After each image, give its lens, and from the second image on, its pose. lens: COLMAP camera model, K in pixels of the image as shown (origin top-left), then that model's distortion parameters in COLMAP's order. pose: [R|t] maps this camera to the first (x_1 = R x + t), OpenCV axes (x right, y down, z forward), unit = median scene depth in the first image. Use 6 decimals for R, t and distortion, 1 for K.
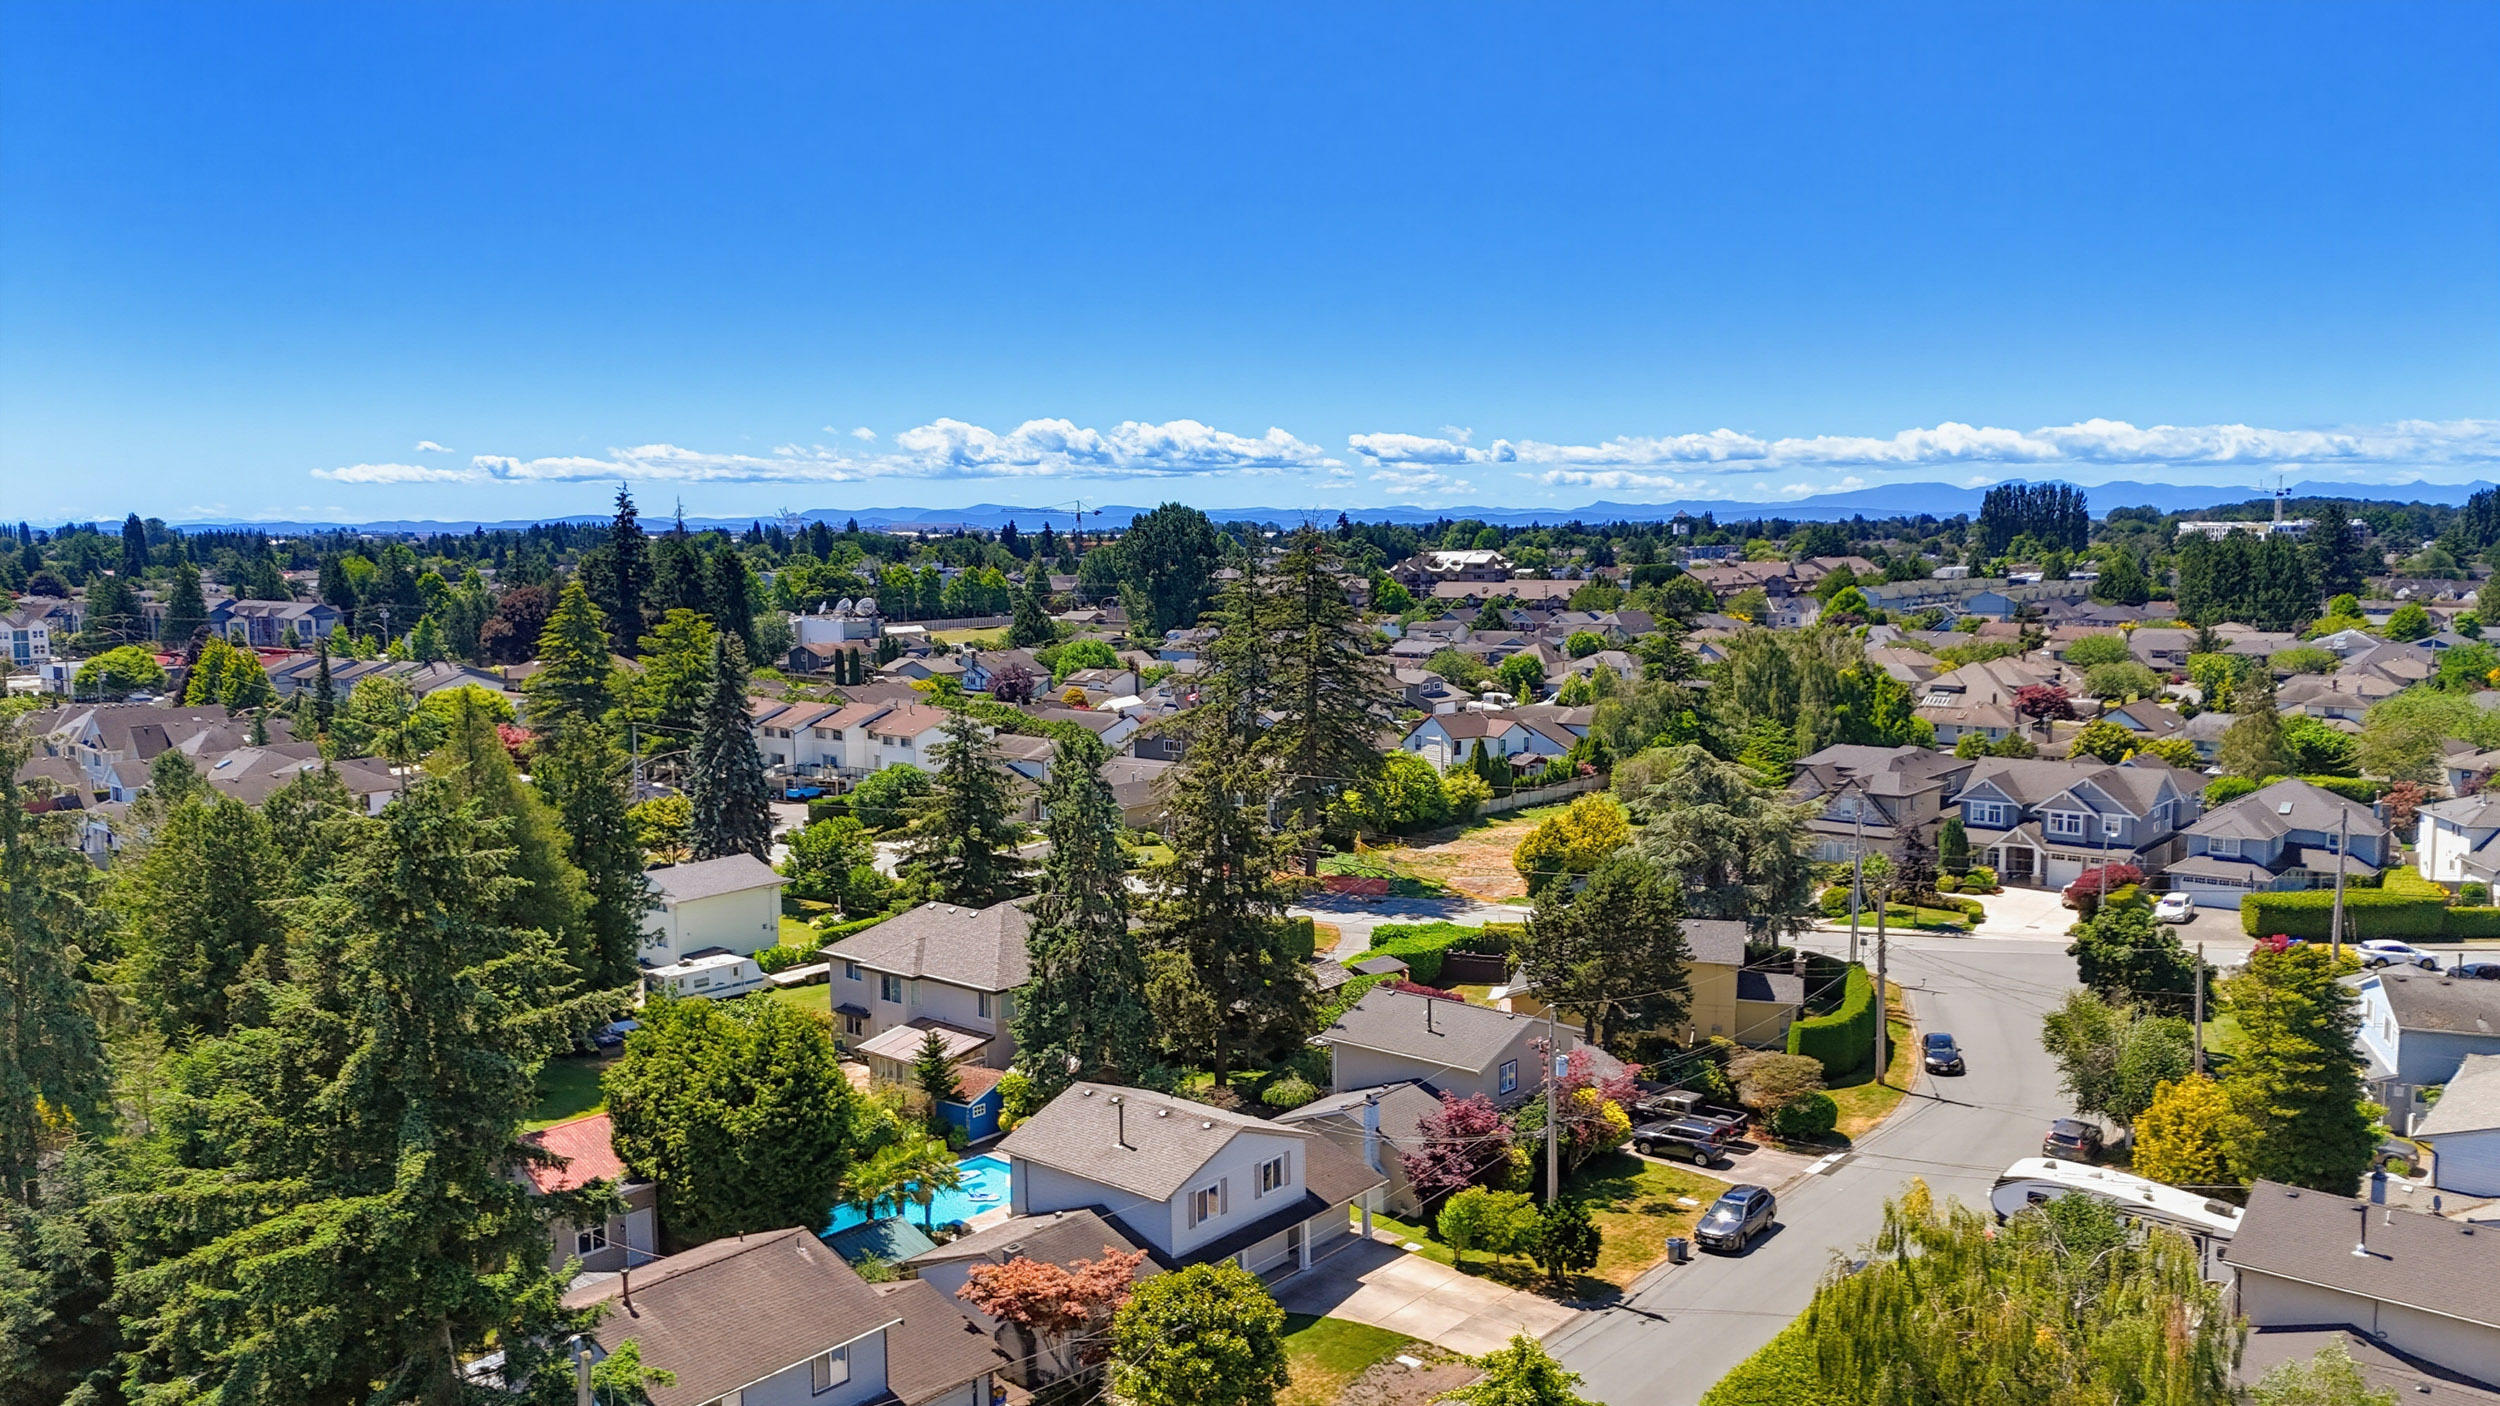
lens RADIAL K [[1833.9, 0, 1250.0], [0, 1833.9, 703.0], [0, 0, 1]] dist [0.099502, -0.128516]
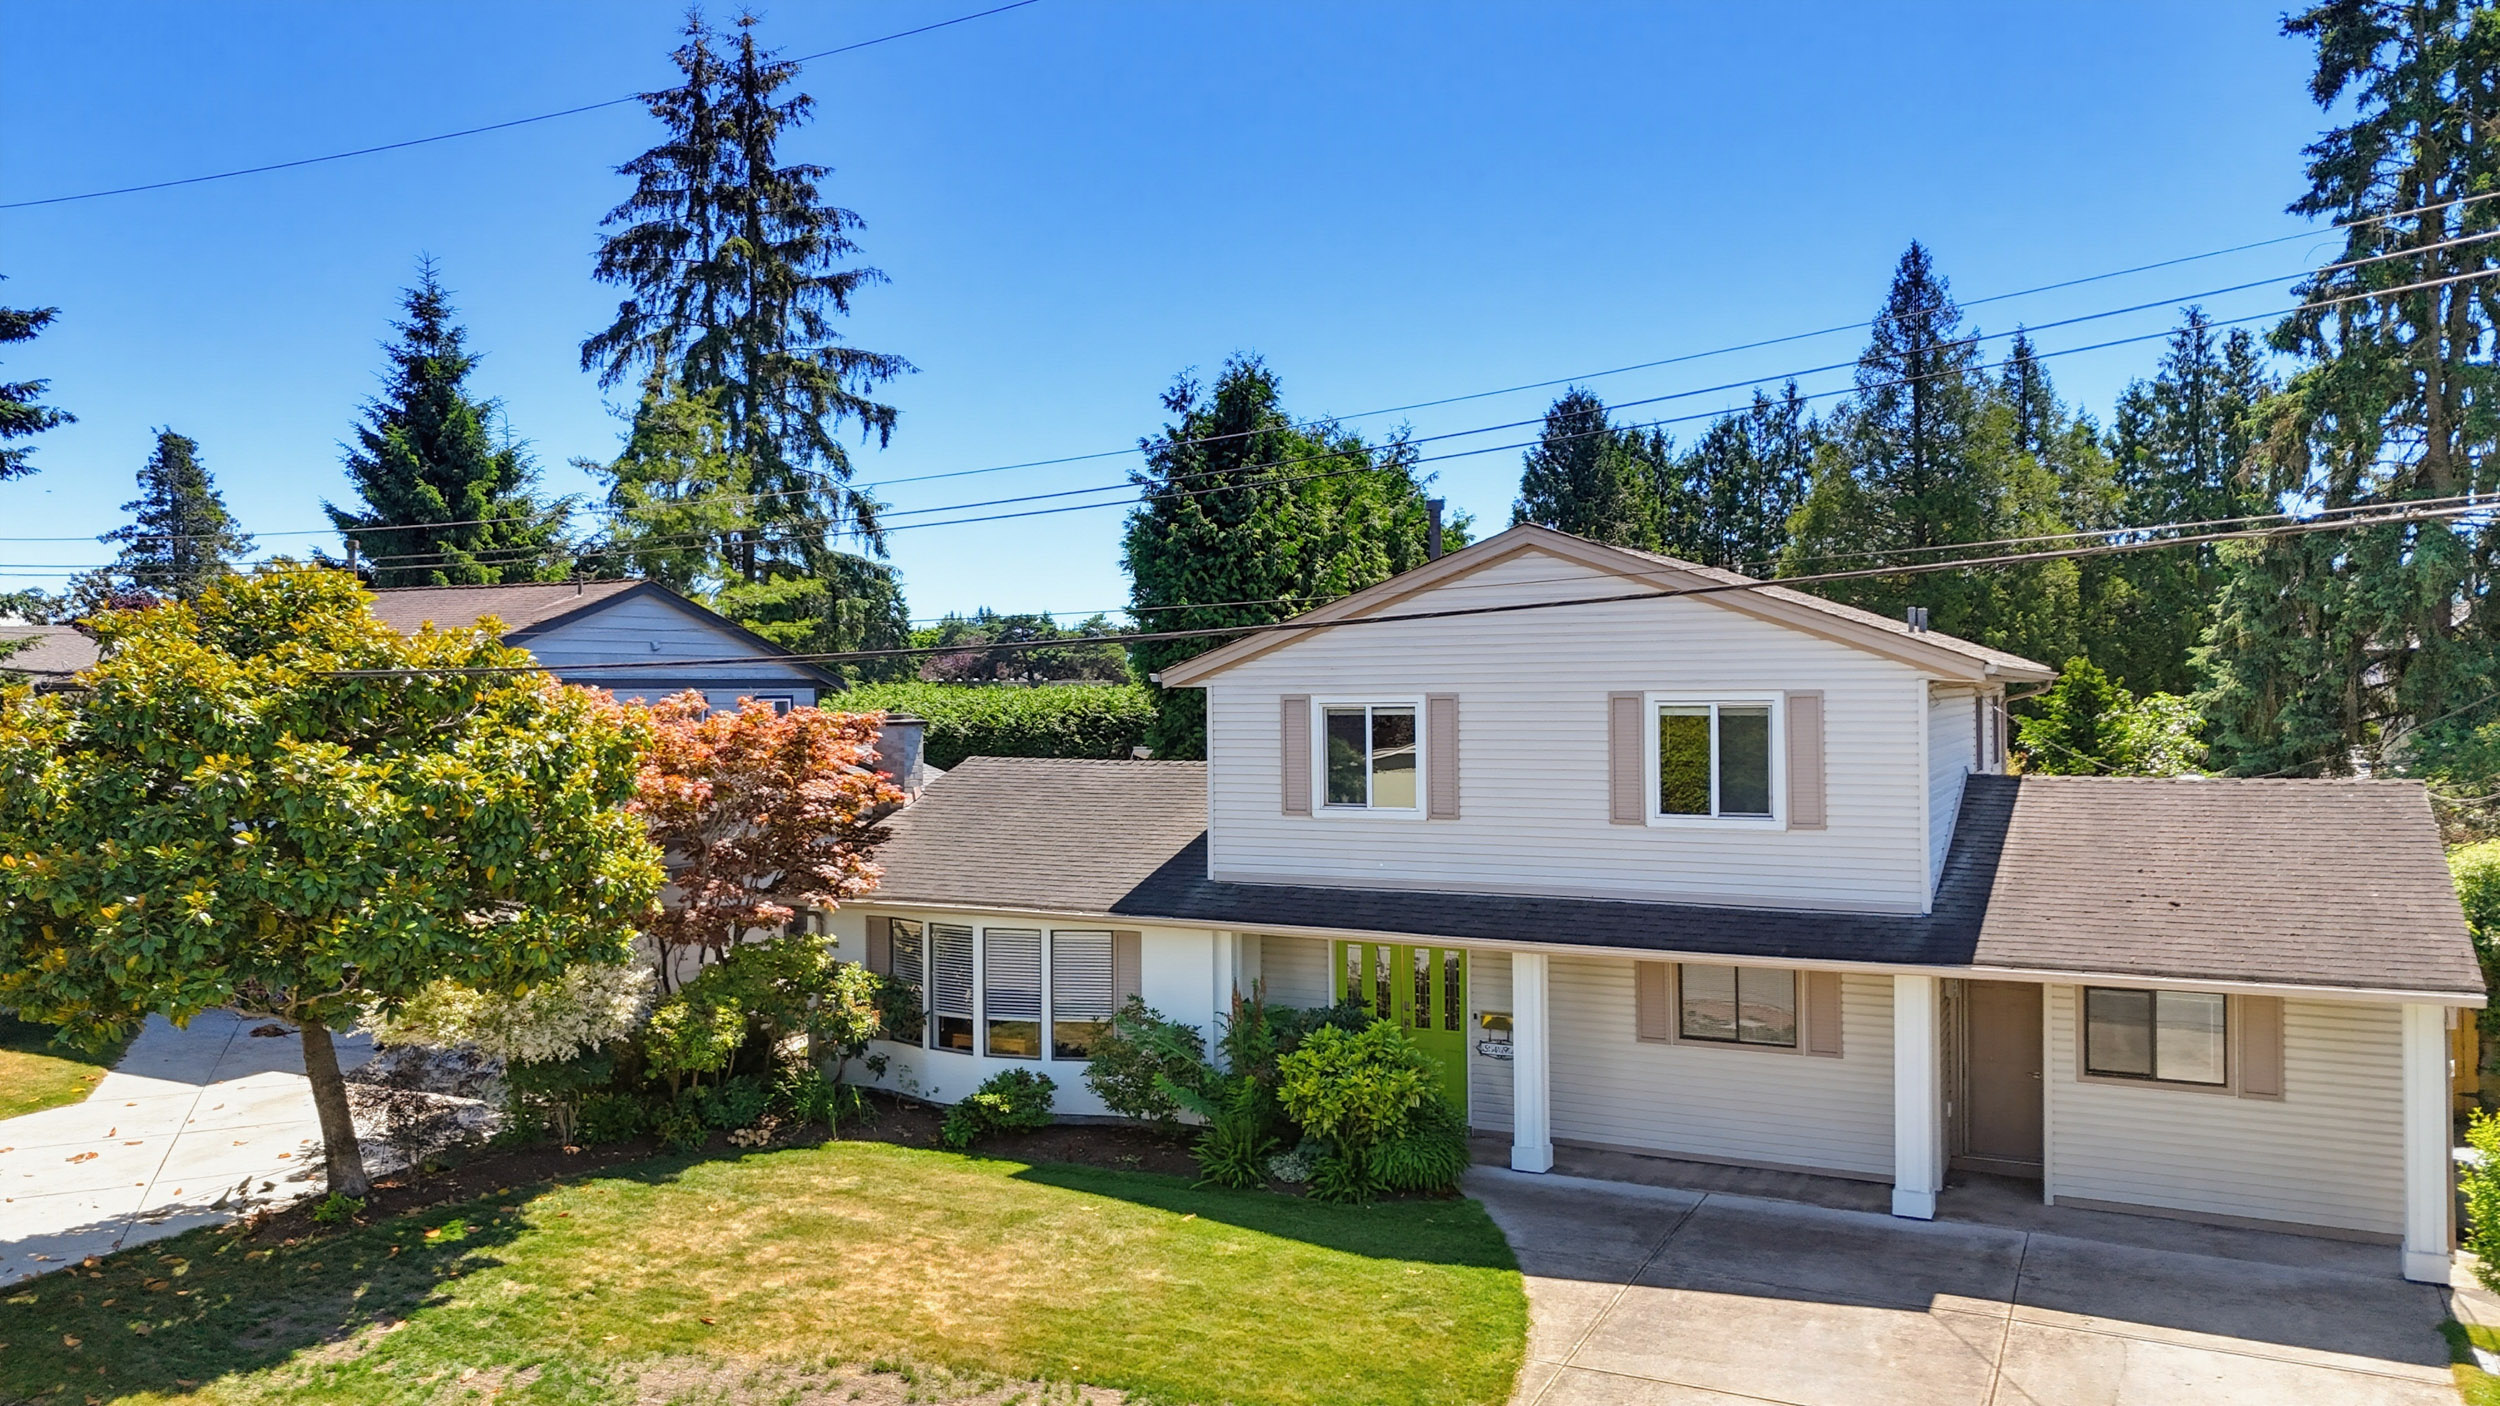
lens RADIAL K [[1838.9, 0, 1252.6], [0, 1838.9, 705.2], [0, 0, 1]] dist [0.068067, -0.063787]
pose [[0.239904, 0.020420, -0.970582, 0.205973], [-0.088113, 0.996110, -0.000823, 0.210163], [0.966790, 0.085718, 0.240770, 0.723244]]
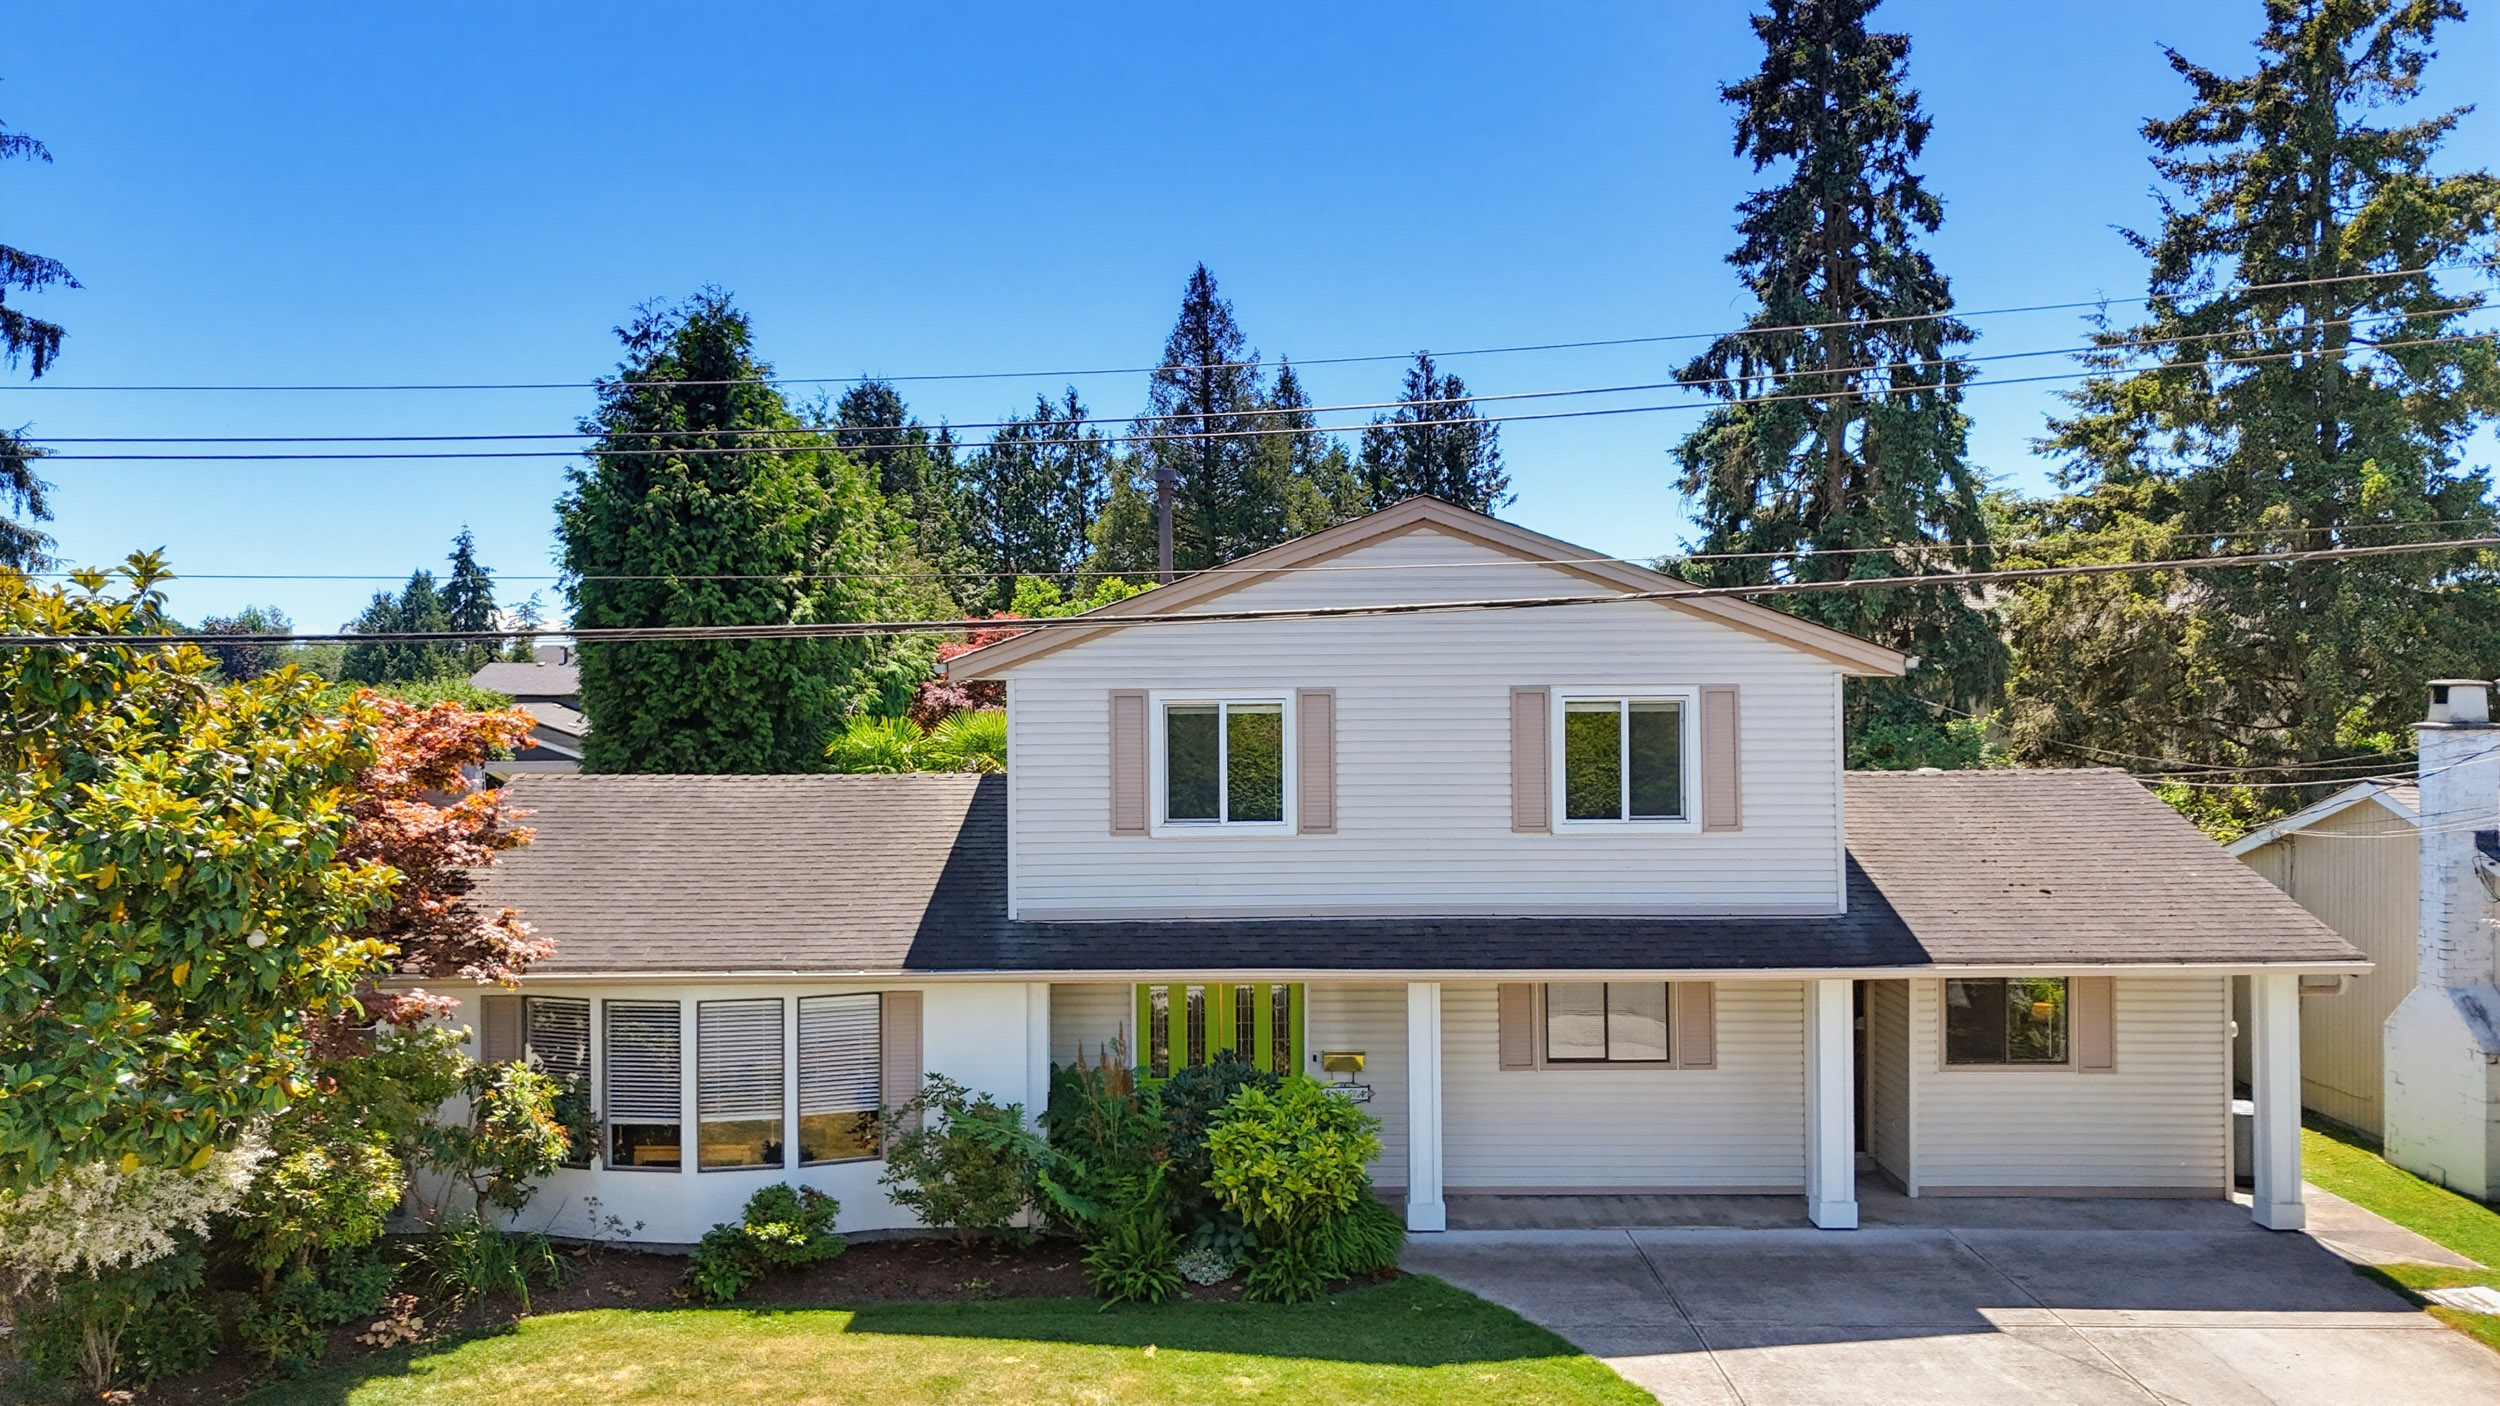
lens RADIAL K [[1838.9, 0, 1252.6], [0, 1838.9, 705.2], [0, 0, 1]] dist [0.068067, -0.063787]
pose [[0.659805, 0.014584, -0.751295, 0.132939], [-0.074290, 0.996180, -0.045905, 0.217880], [0.747756, 0.086102, 0.658368, 0.665871]]
